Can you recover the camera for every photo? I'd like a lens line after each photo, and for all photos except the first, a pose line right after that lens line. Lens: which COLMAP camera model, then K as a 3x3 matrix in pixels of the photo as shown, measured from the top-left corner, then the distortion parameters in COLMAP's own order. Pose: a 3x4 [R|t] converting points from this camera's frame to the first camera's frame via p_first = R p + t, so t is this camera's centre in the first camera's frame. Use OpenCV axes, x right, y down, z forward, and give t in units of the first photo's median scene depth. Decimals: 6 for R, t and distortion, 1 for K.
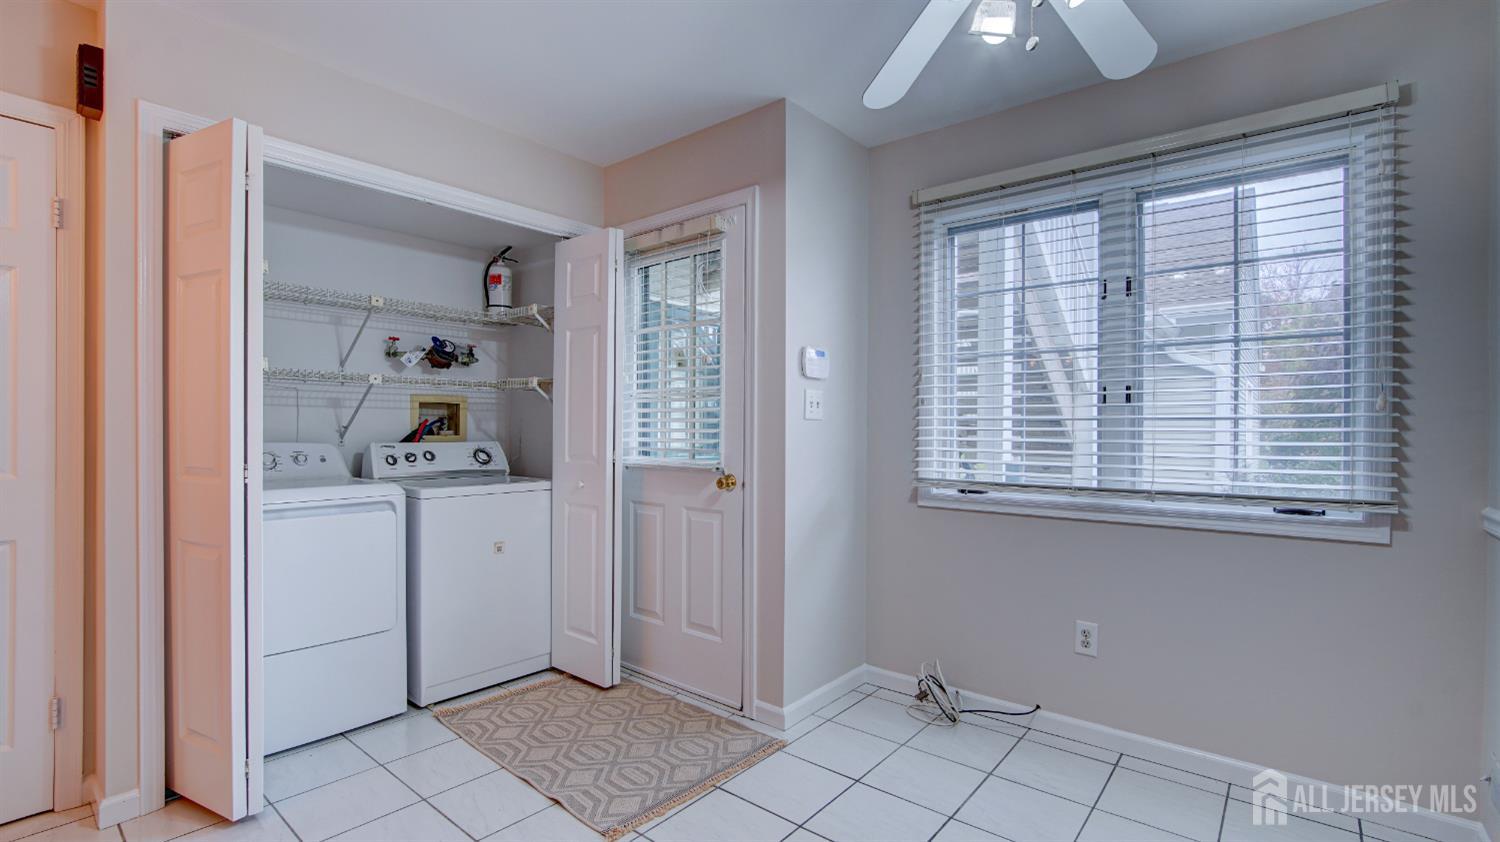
lens RADIAL K [[665.4, 0, 744.5], [0, 665.4, 426.4], [0, 0, 1]] dist [-0.030339, 0.003676]
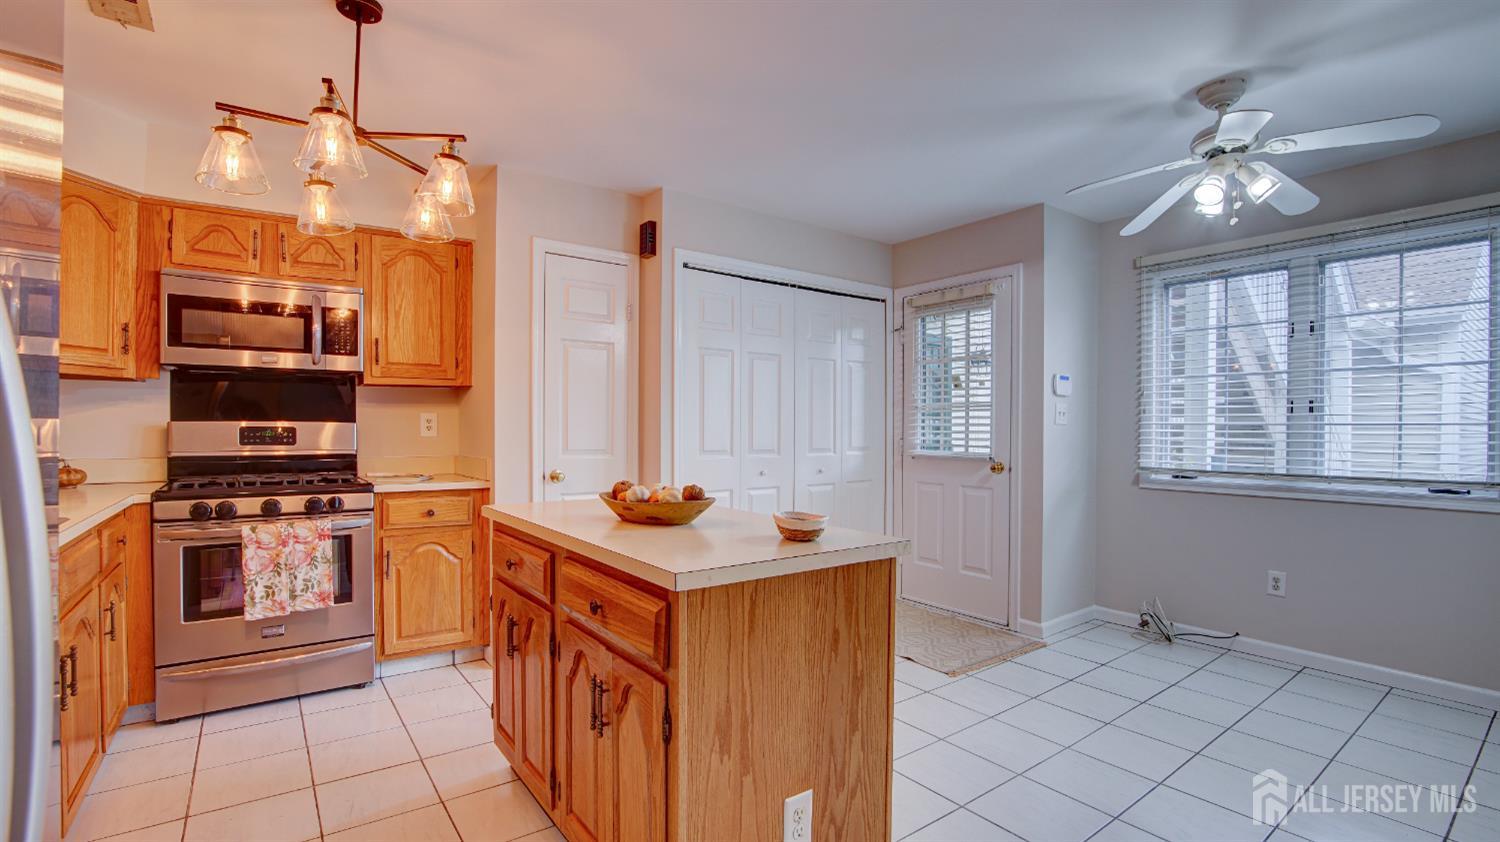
lens RADIAL K [[665.4, 0, 753.3], [0, 665.4, 429.8], [0, 0, 1]] dist [-0.030339, 0.003676]
pose [[0.974852, -0.000450, -0.222854, -0.228546], [0.002103, 0.999972, 0.007180, -0.010870], [0.222845, -0.007468, 0.974825, -0.536537]]
